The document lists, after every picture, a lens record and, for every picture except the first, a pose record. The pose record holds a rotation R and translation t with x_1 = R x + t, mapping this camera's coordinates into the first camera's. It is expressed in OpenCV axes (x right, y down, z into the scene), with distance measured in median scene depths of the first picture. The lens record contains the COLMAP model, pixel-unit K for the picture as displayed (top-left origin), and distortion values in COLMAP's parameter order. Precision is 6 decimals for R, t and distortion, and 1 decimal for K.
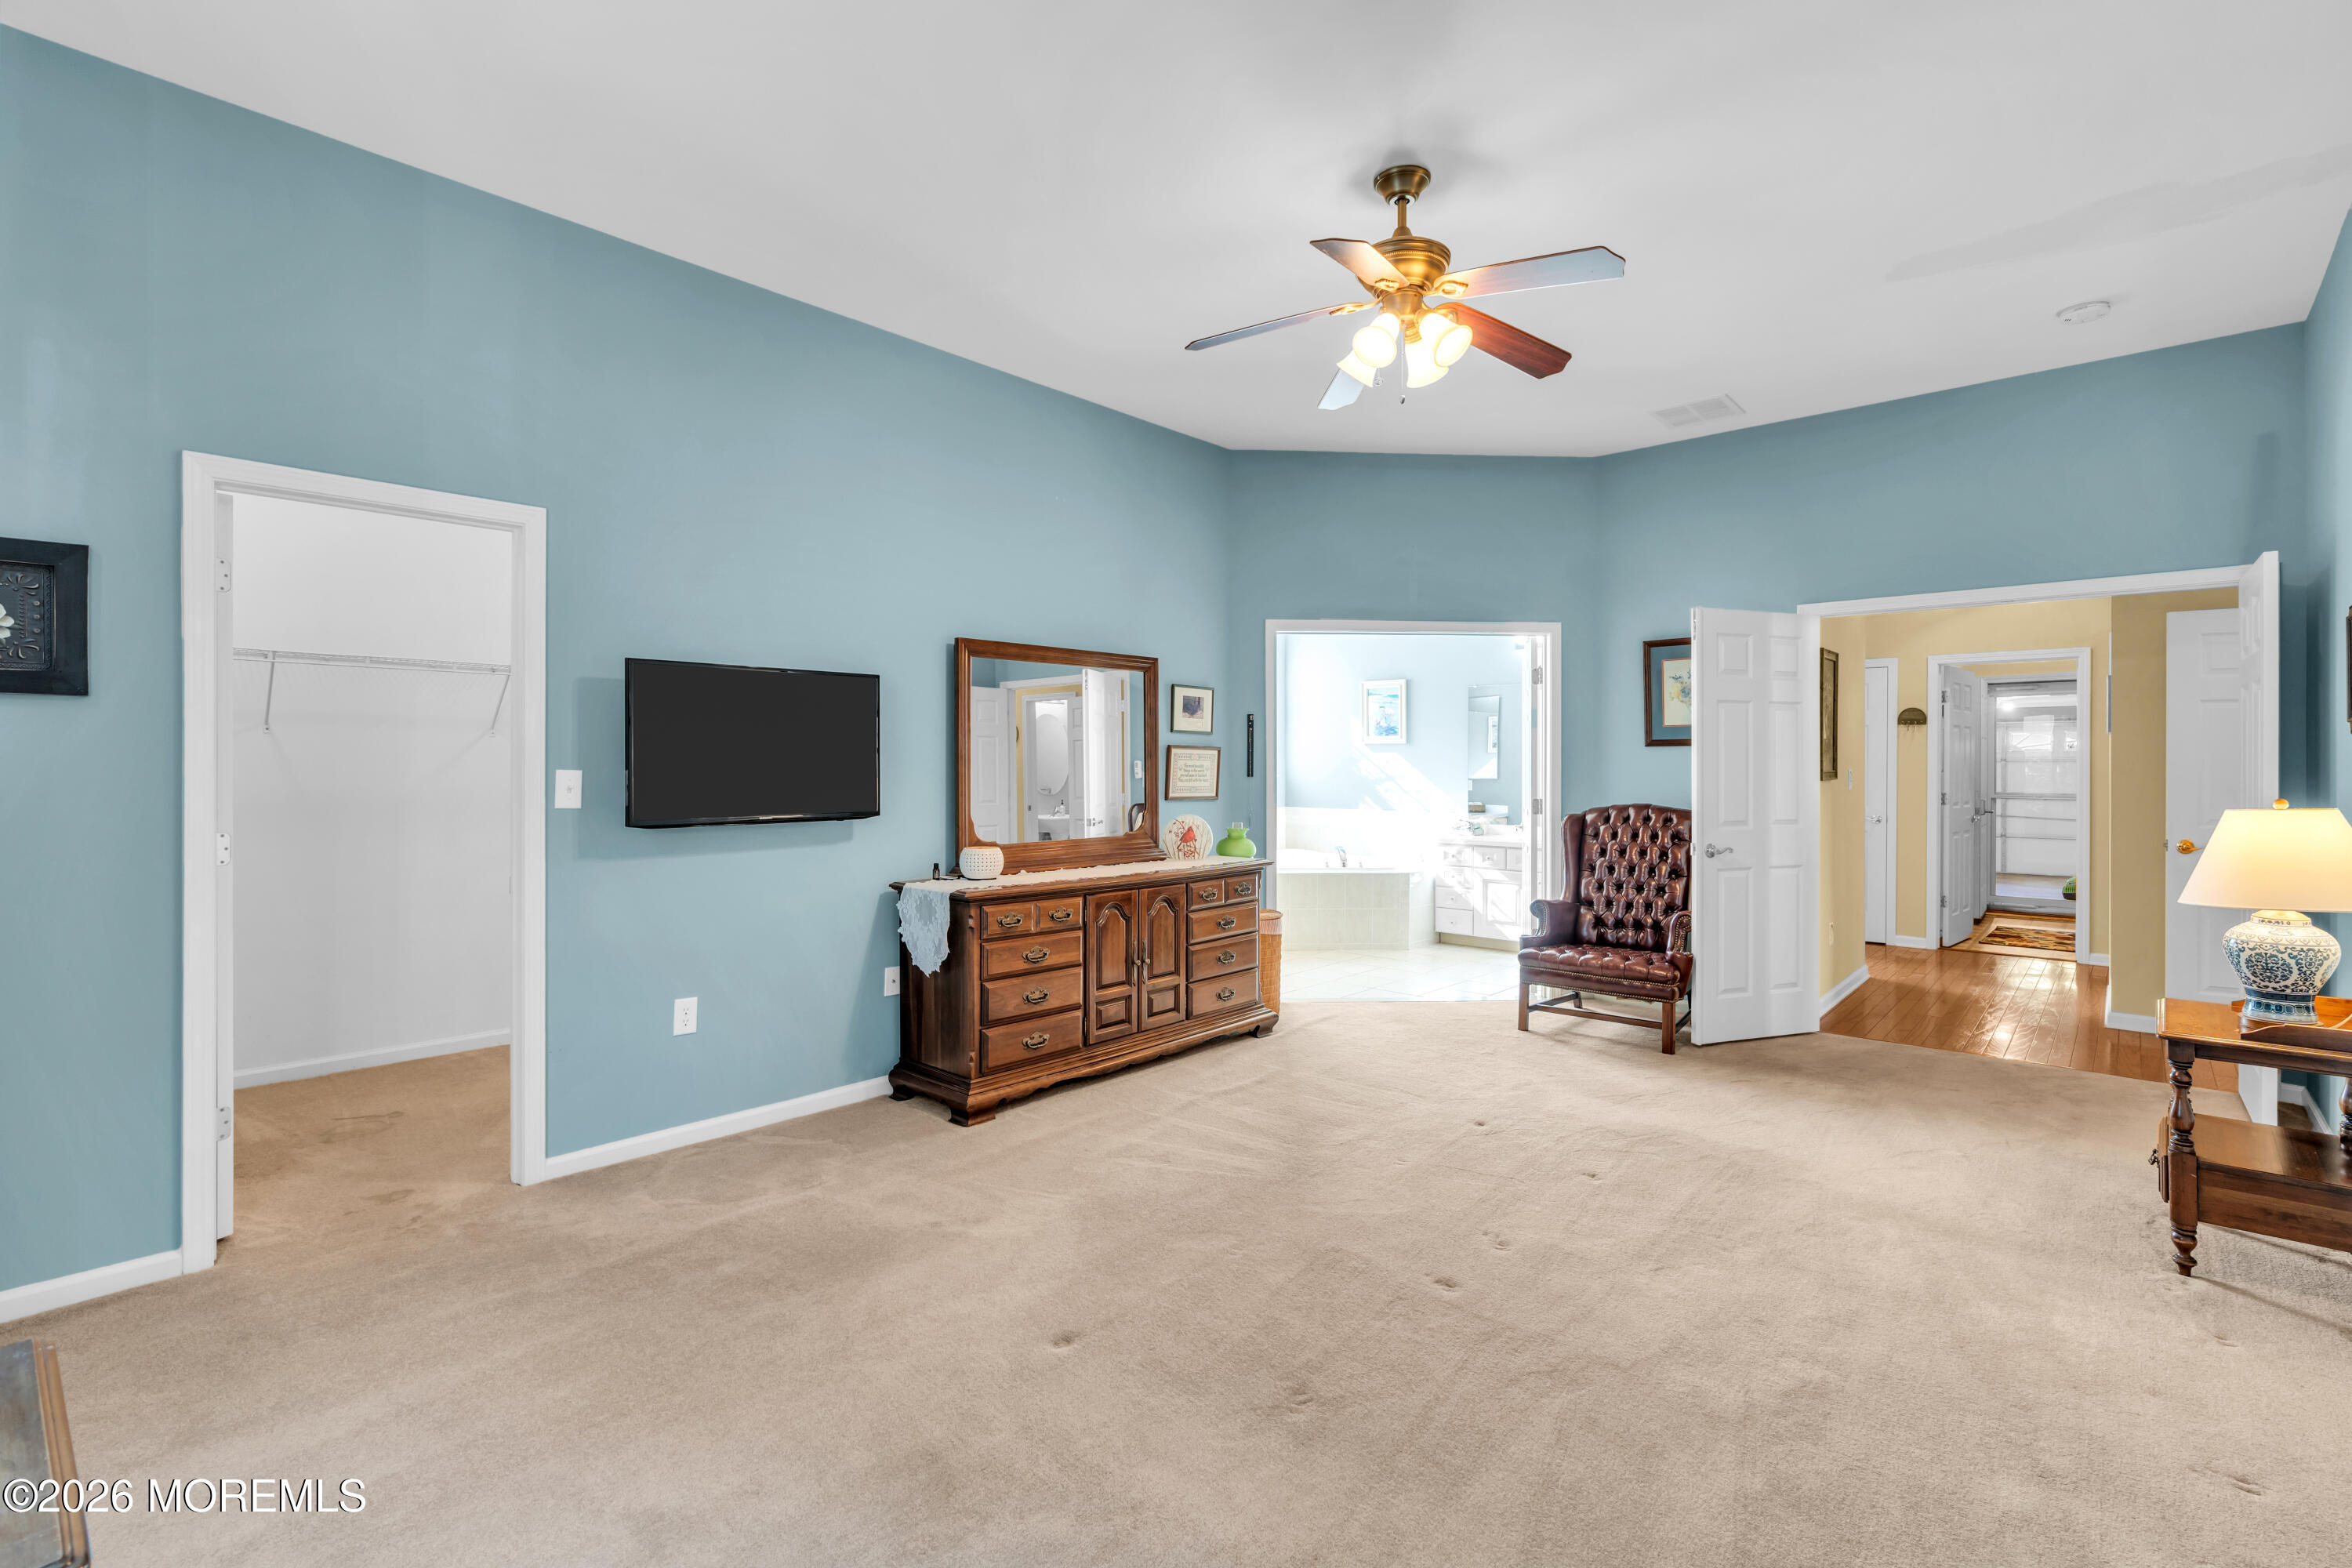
lens RADIAL K [[1064.3, 0, 1169.5], [0, 1064.3, 775.5], [0, 0, 1]] dist [-0.006128, 0.001739]
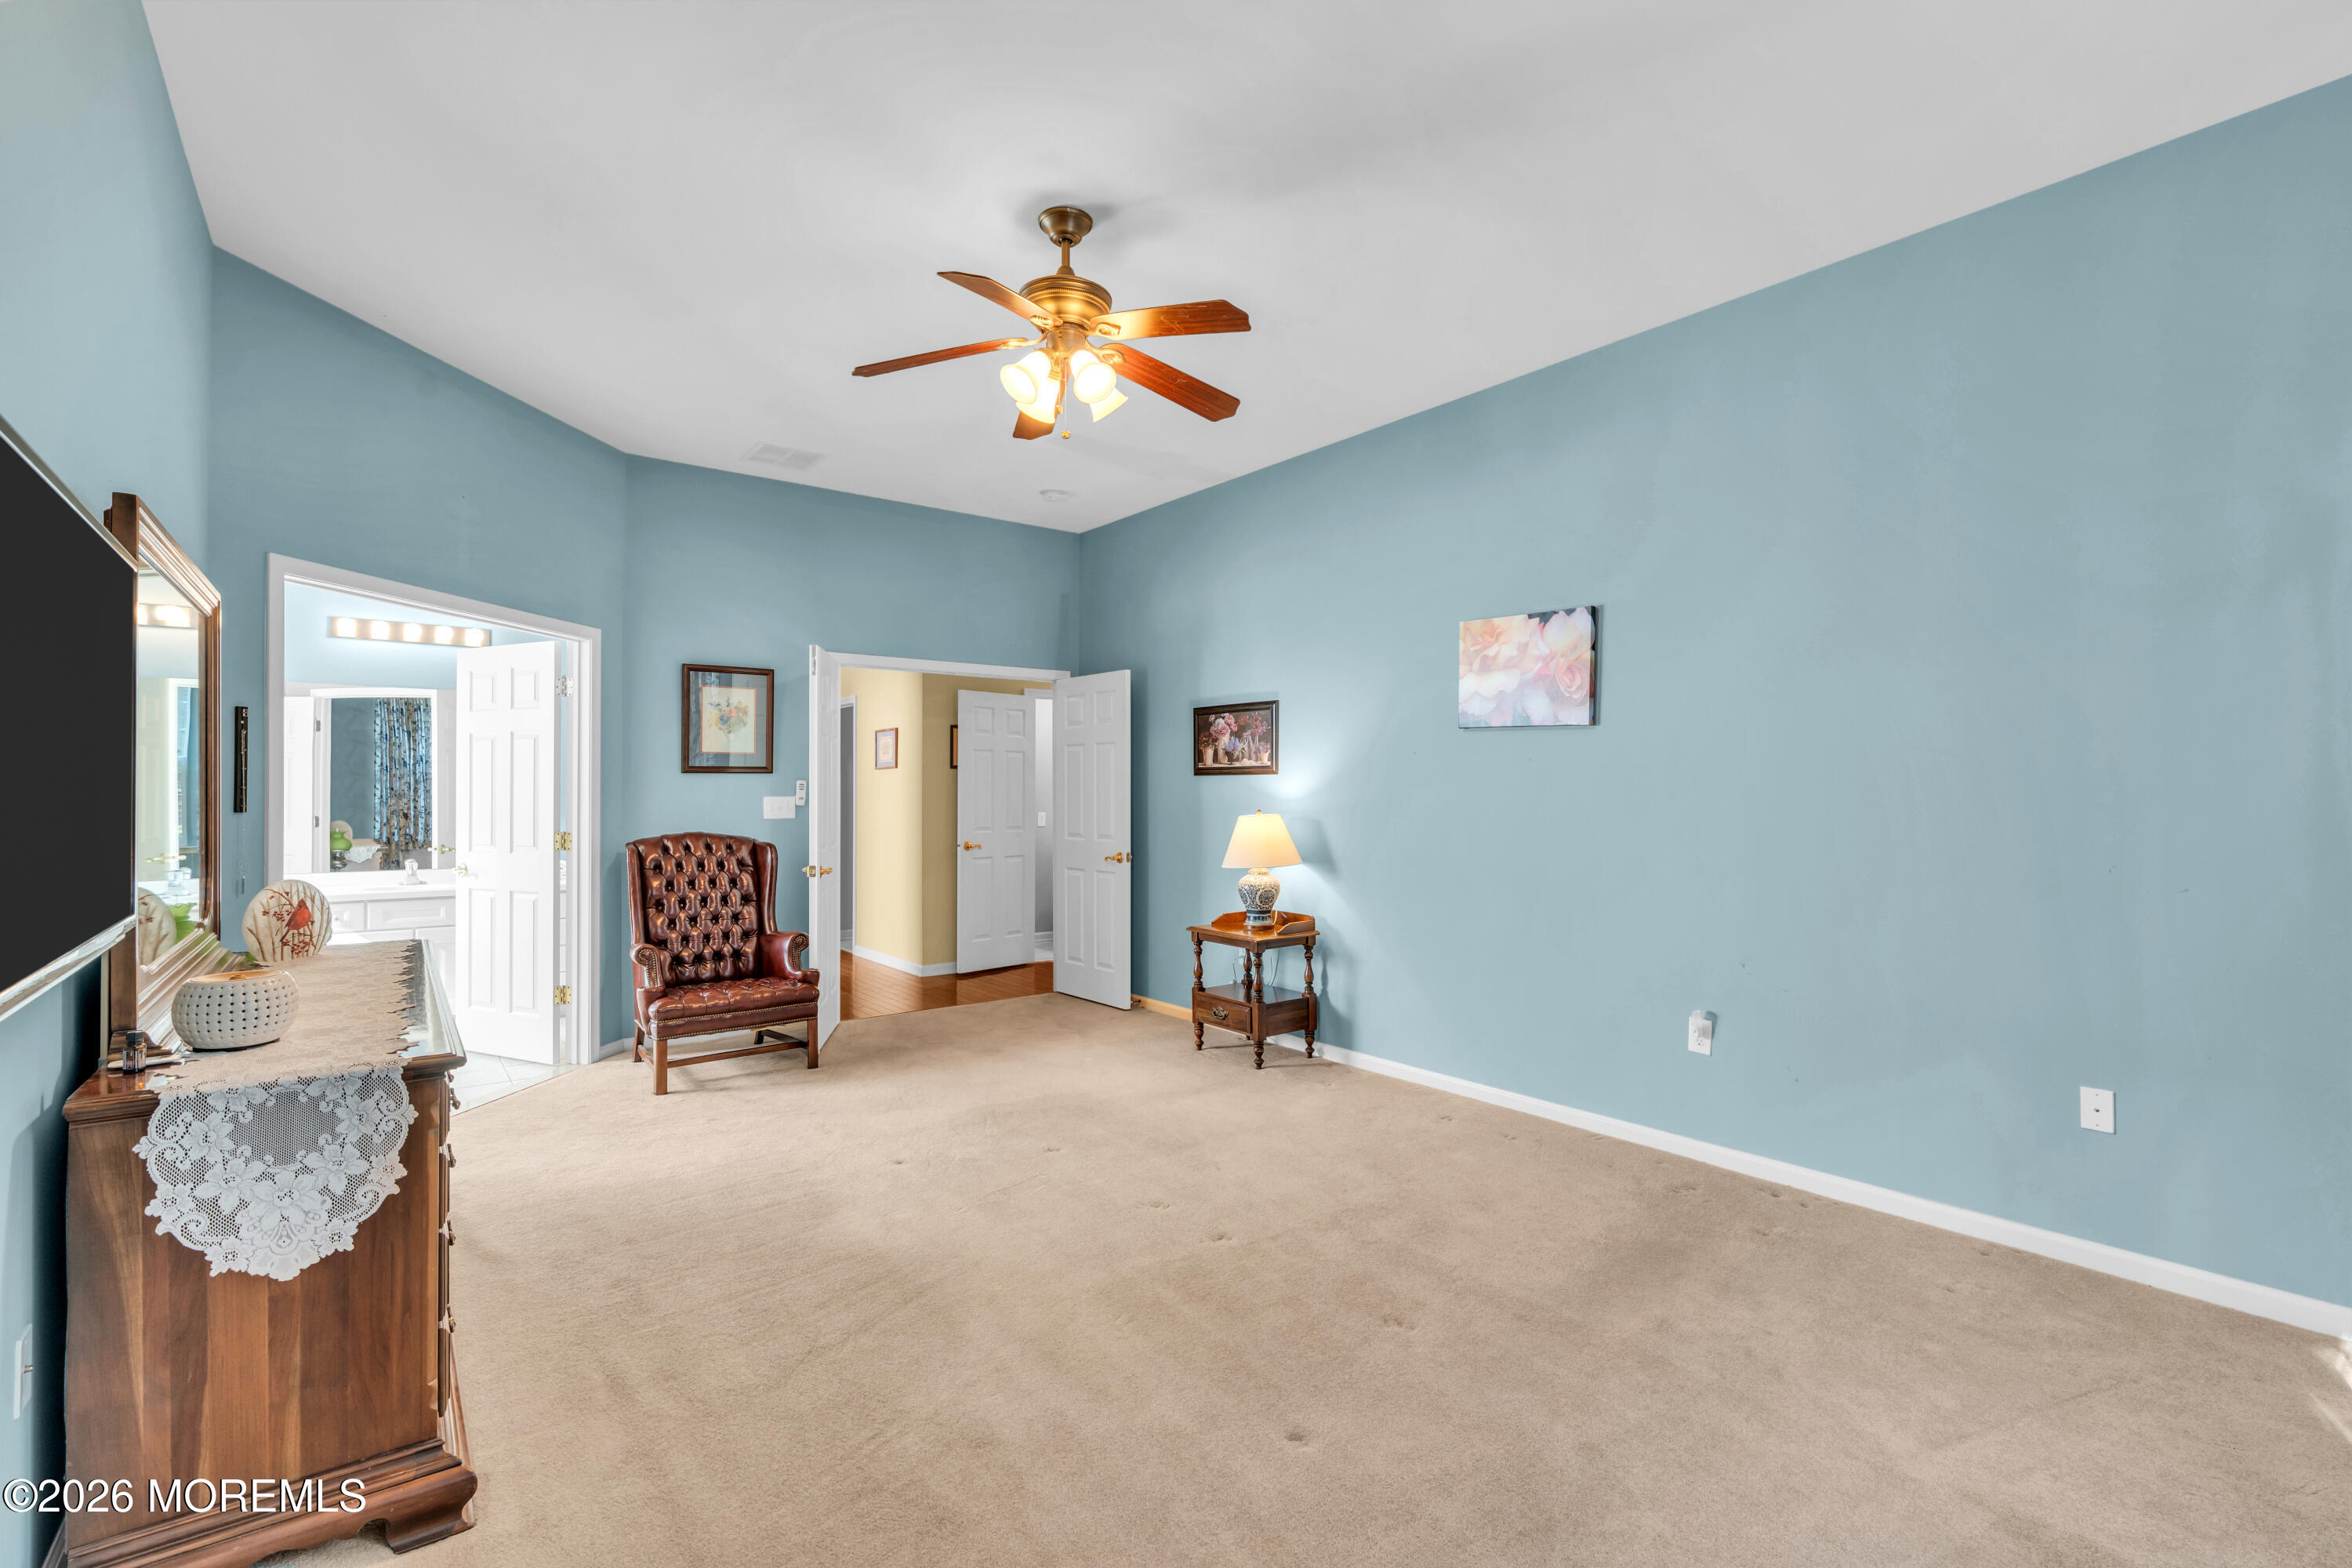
lens RADIAL K [[1058.6, 0, 1167.9], [0, 1058.6, 789.7], [0, 0, 1]] dist [-0.009411, 0.001115]
pose [[0.164076, 0.001666, 0.986446, -0.545684], [0.011099, 0.999932, -0.003535, -0.005124], [-0.986385, 0.011528, 0.164046, 0.527565]]
